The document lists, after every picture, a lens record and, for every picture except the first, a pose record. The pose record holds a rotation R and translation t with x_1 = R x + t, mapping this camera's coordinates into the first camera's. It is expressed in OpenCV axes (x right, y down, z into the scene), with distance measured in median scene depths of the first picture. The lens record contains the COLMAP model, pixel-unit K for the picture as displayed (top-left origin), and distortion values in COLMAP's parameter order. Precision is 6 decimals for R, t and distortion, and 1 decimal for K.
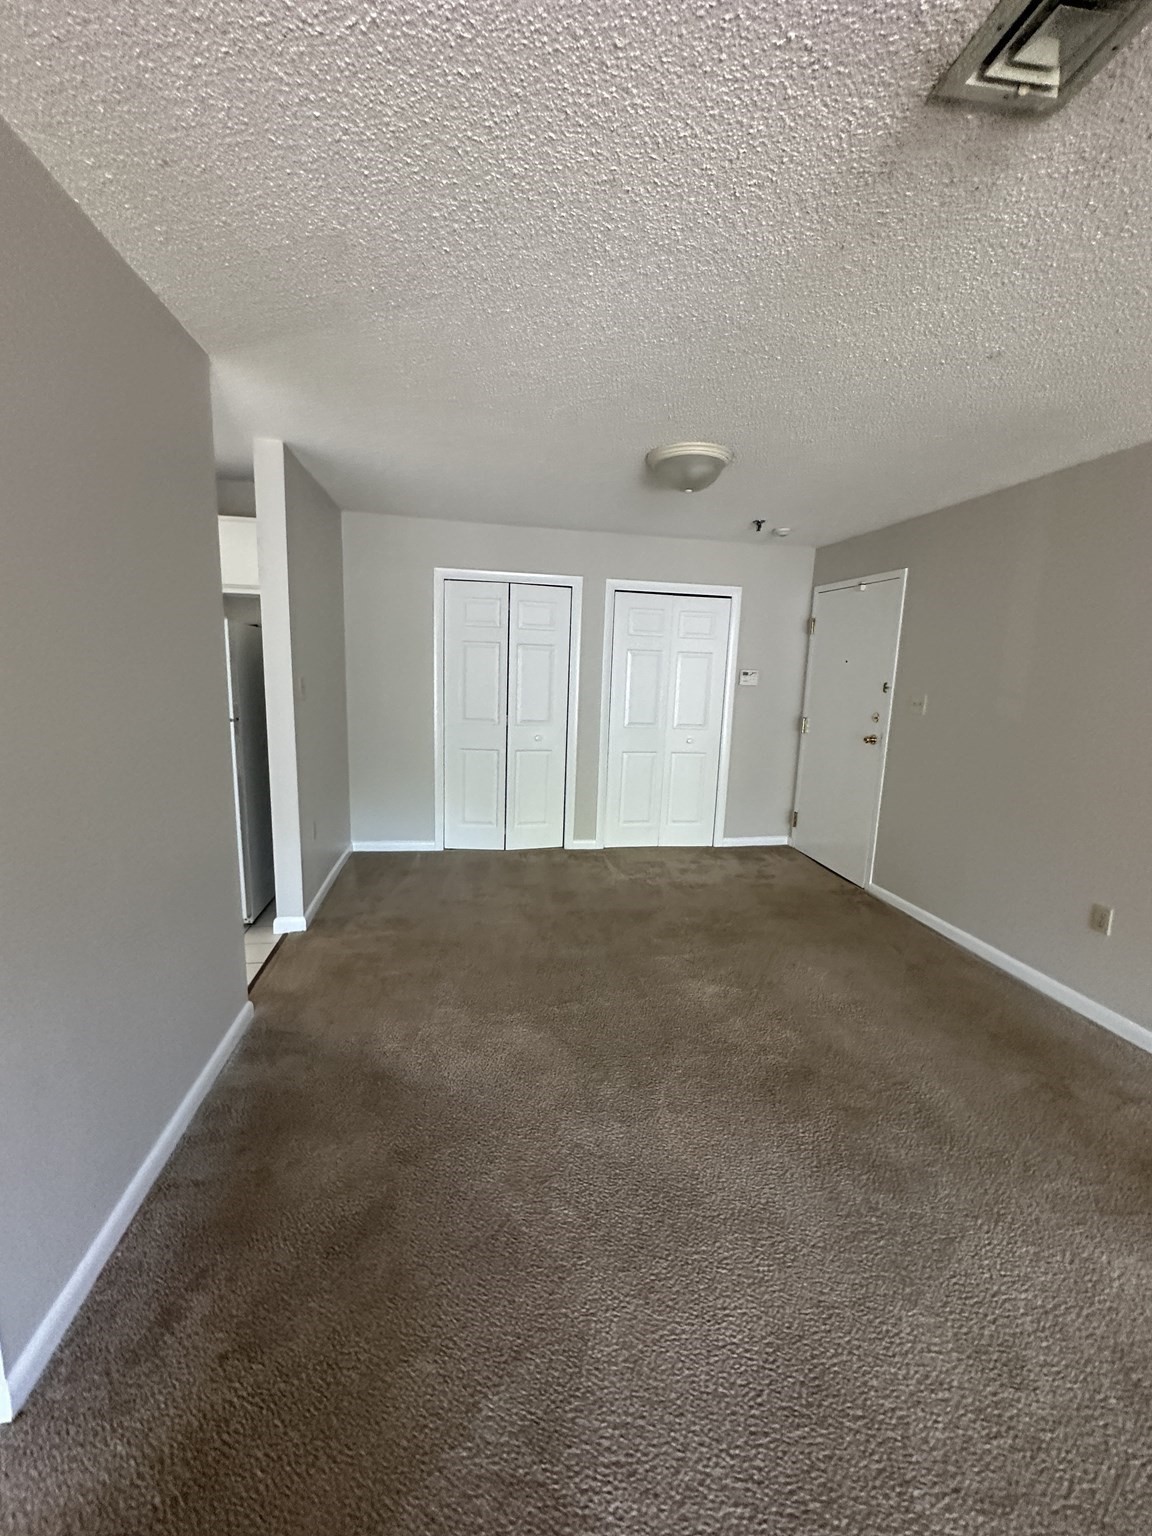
lens RADIAL K [[617.9, 0, 572.2], [0, 617.9, 763.2], [0, 0, 1]] dist [-0.005473, 0.000951]
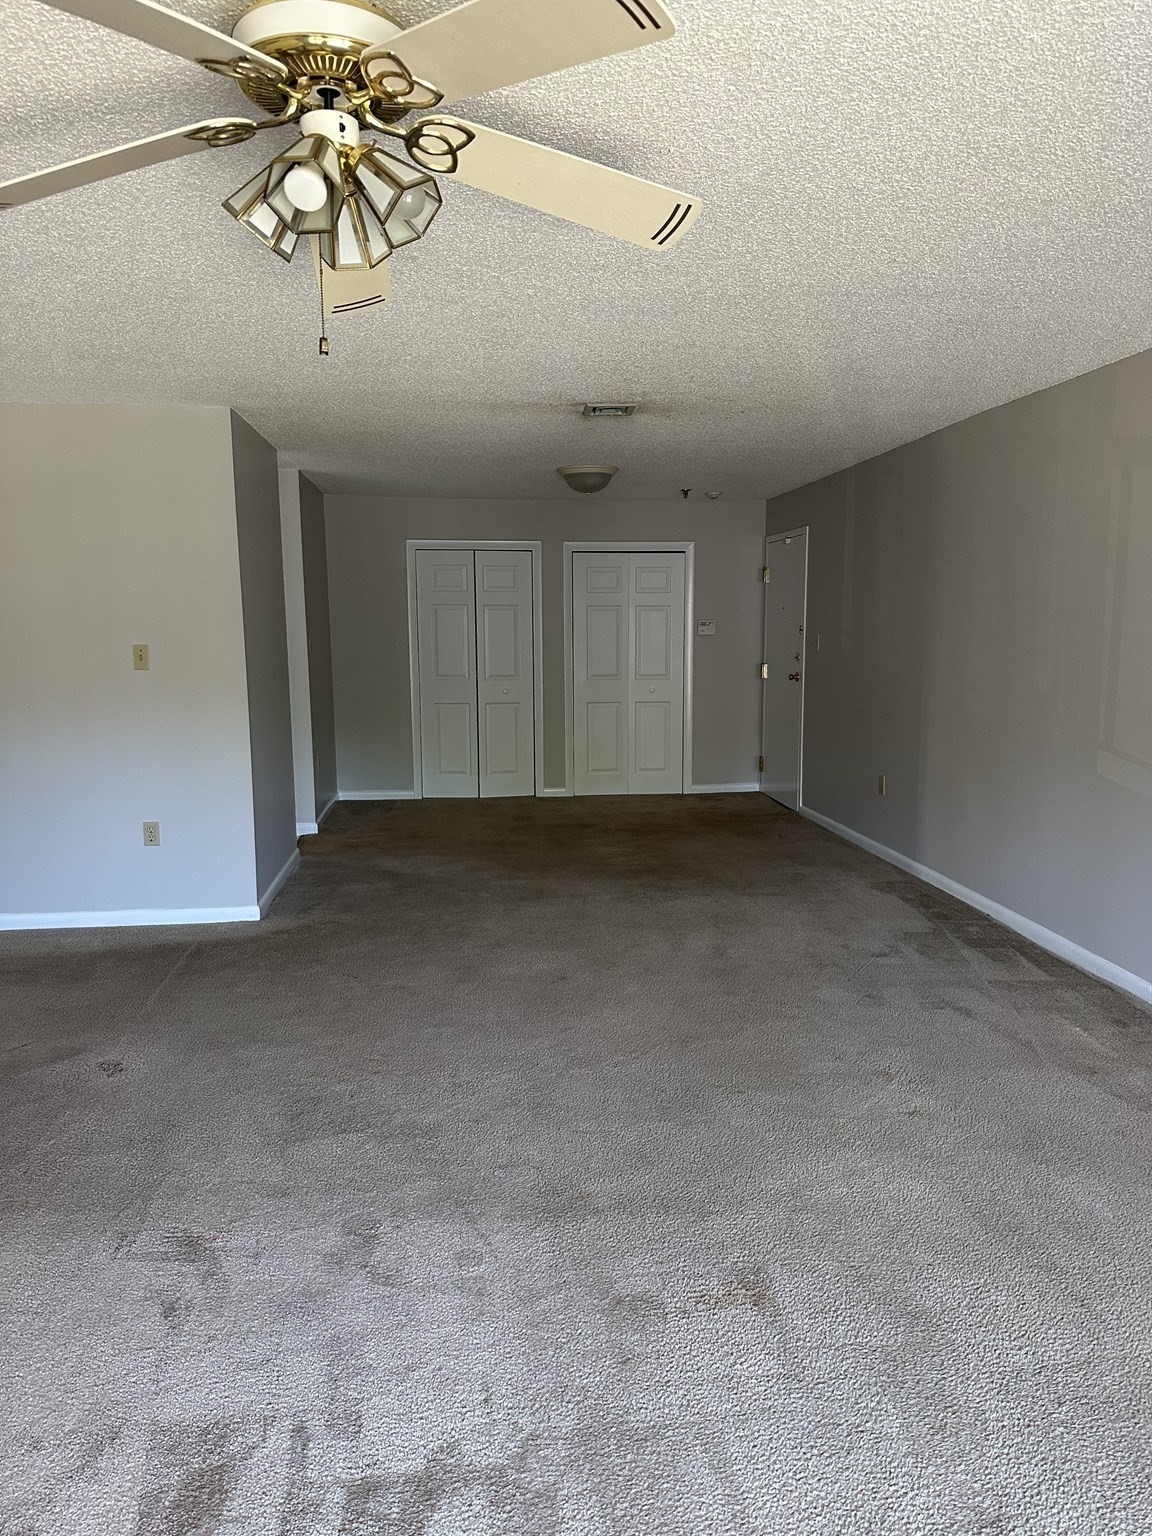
lens RADIAL K [[1086.5, 0, 577.3], [0, 1086.5, 772.2], [0, 0, 1]] dist [0.045650, -0.058429]
pose [[0.997664, -0.032834, -0.059905, 0.175615], [0.031363, 0.999187, -0.025320, 0.150417], [0.060688, 0.023382, 0.997883, -0.869395]]
